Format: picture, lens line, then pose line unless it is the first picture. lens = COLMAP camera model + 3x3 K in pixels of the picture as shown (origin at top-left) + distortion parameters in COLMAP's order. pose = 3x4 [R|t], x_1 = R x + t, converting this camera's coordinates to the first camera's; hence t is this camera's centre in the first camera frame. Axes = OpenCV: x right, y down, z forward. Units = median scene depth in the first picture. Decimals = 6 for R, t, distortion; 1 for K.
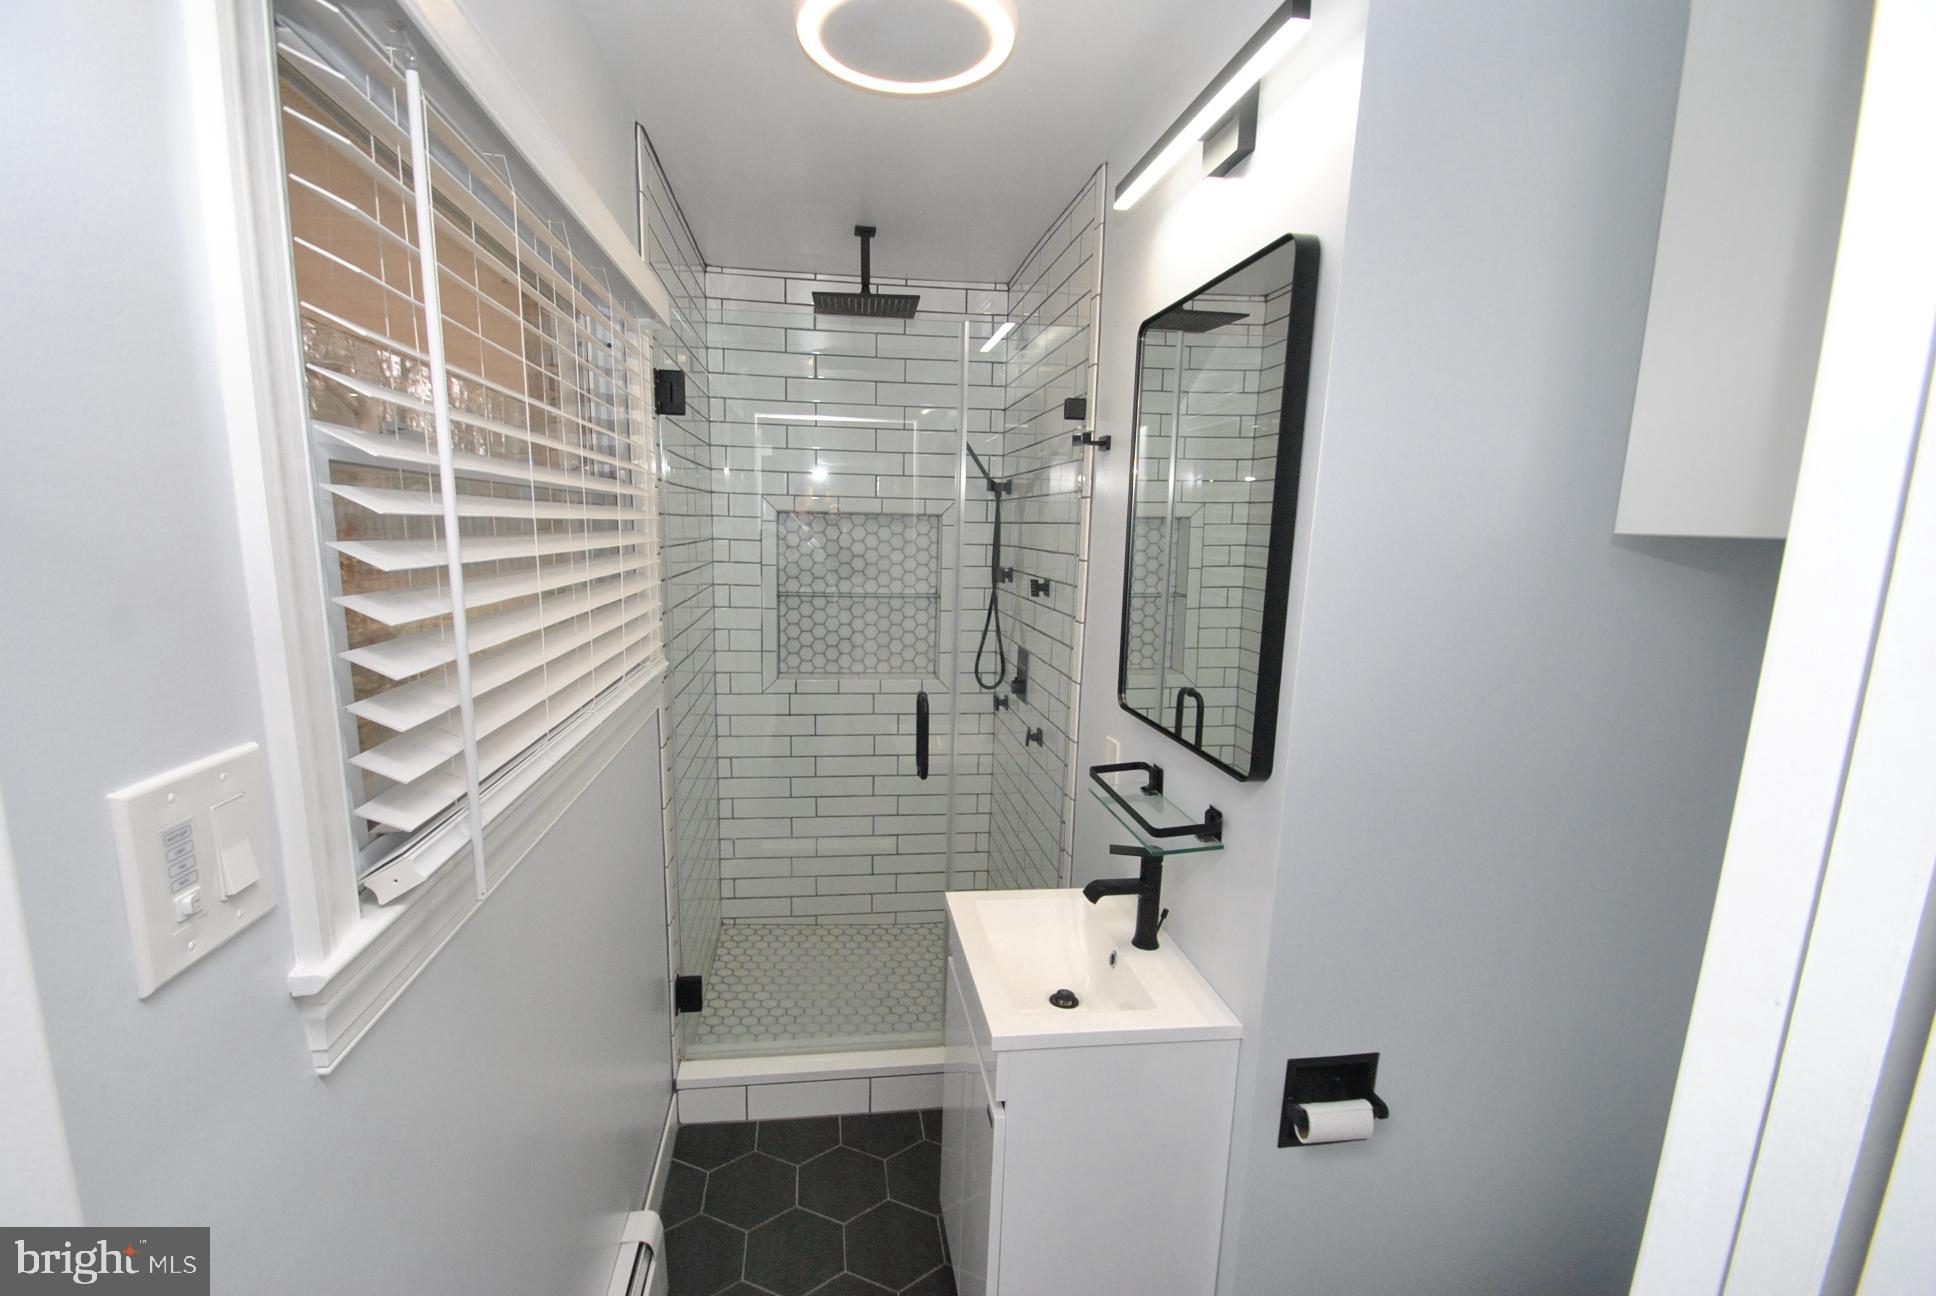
lens RADIAL K [[849.0, 0, 955.0], [0, 849.0, 653.4], [0, 0, 1]] dist [-0.011280, -0.003984]
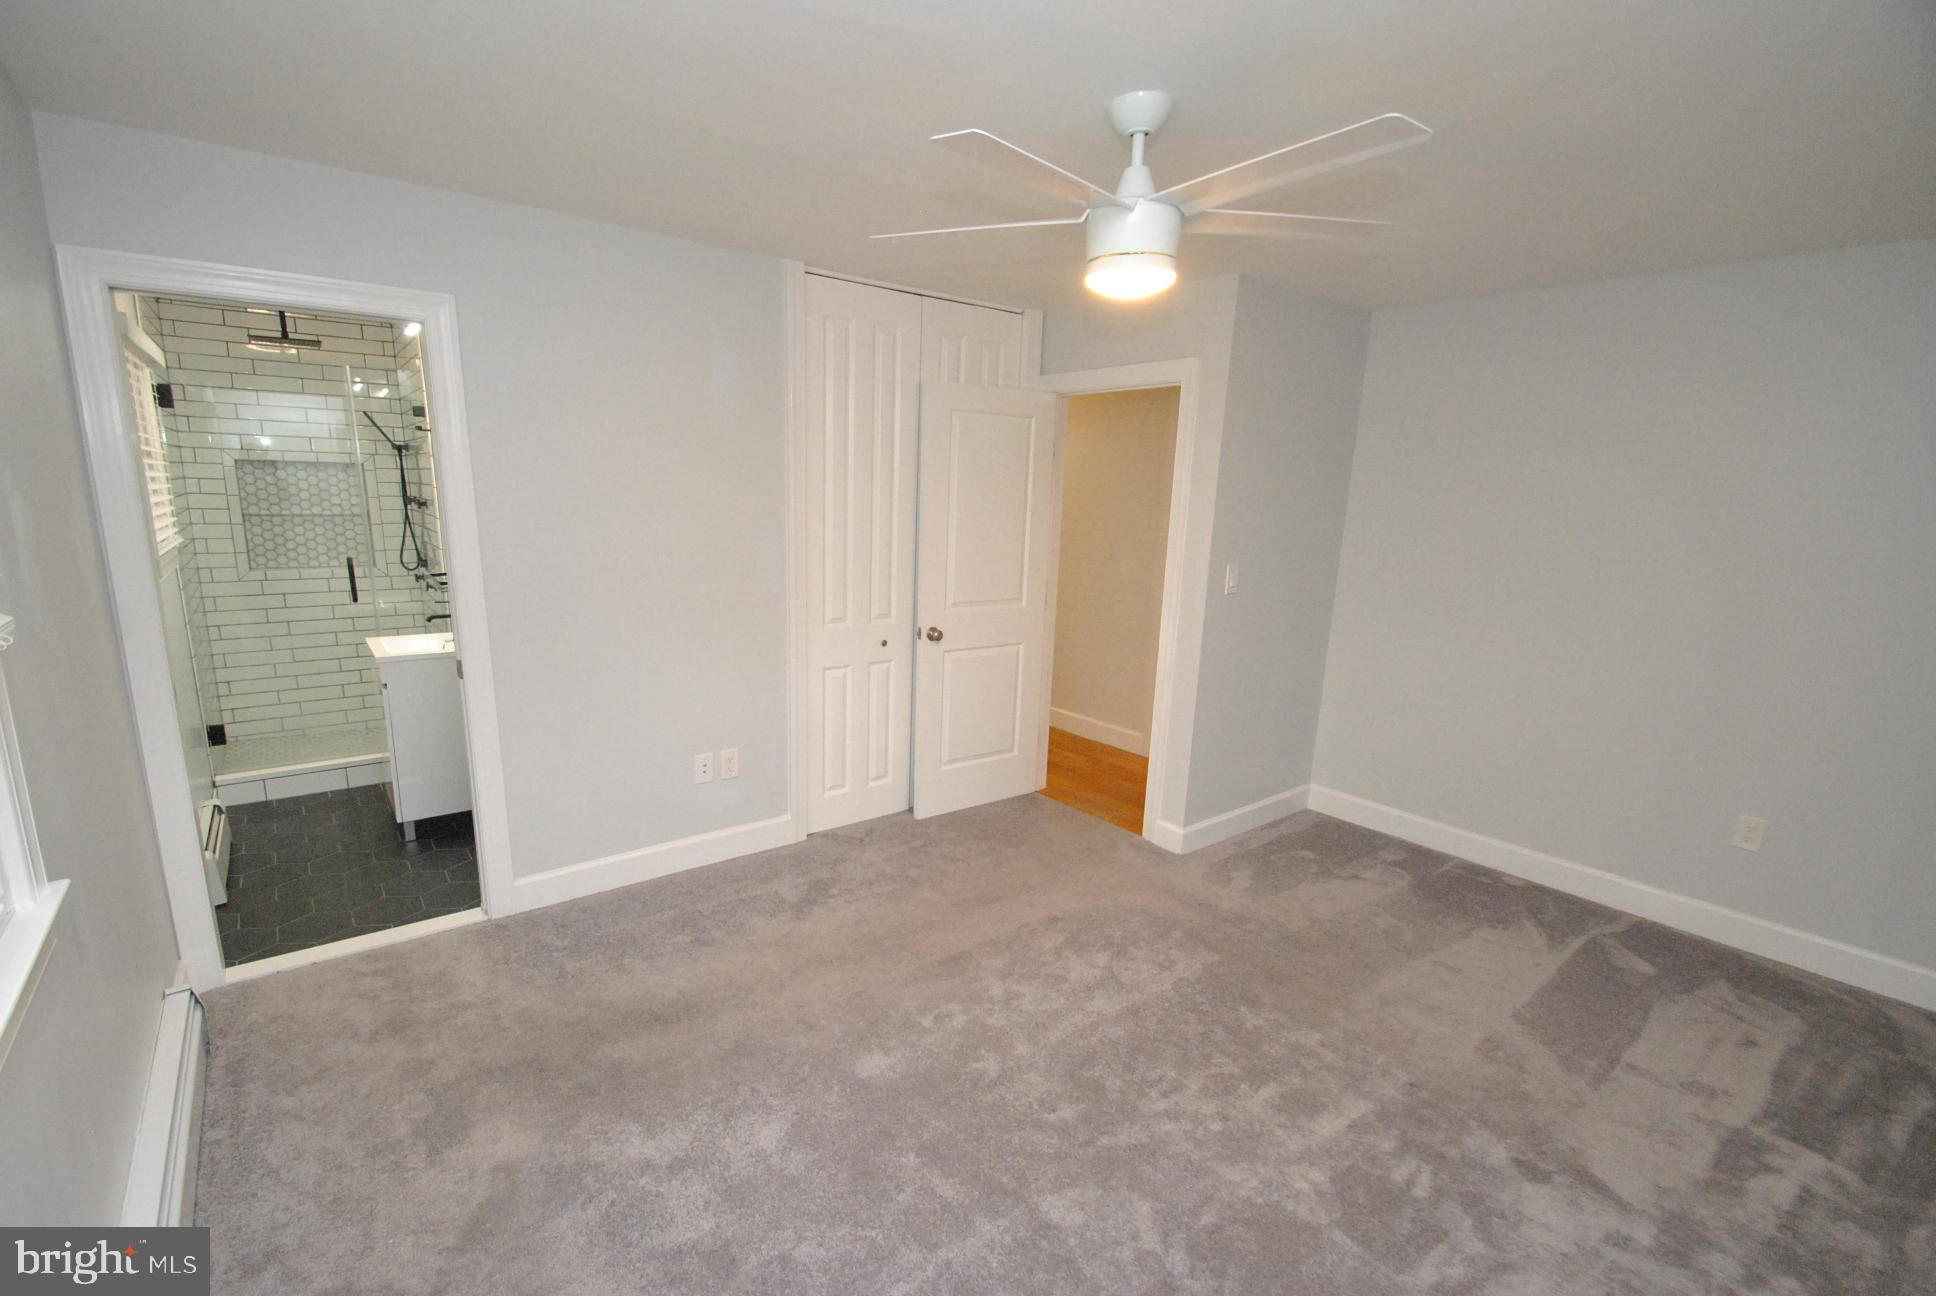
lens RADIAL K [[849.0, 0, 968.2], [0, 849.0, 681.6], [0, 0, 1]] dist [-0.011280, -0.003984]
pose [[0.865555, -0.105527, 0.489570, 0.153846], [0.063398, 0.992772, 0.101905, 0.159681], [-0.496785, -0.057166, 0.865989, -0.994611]]
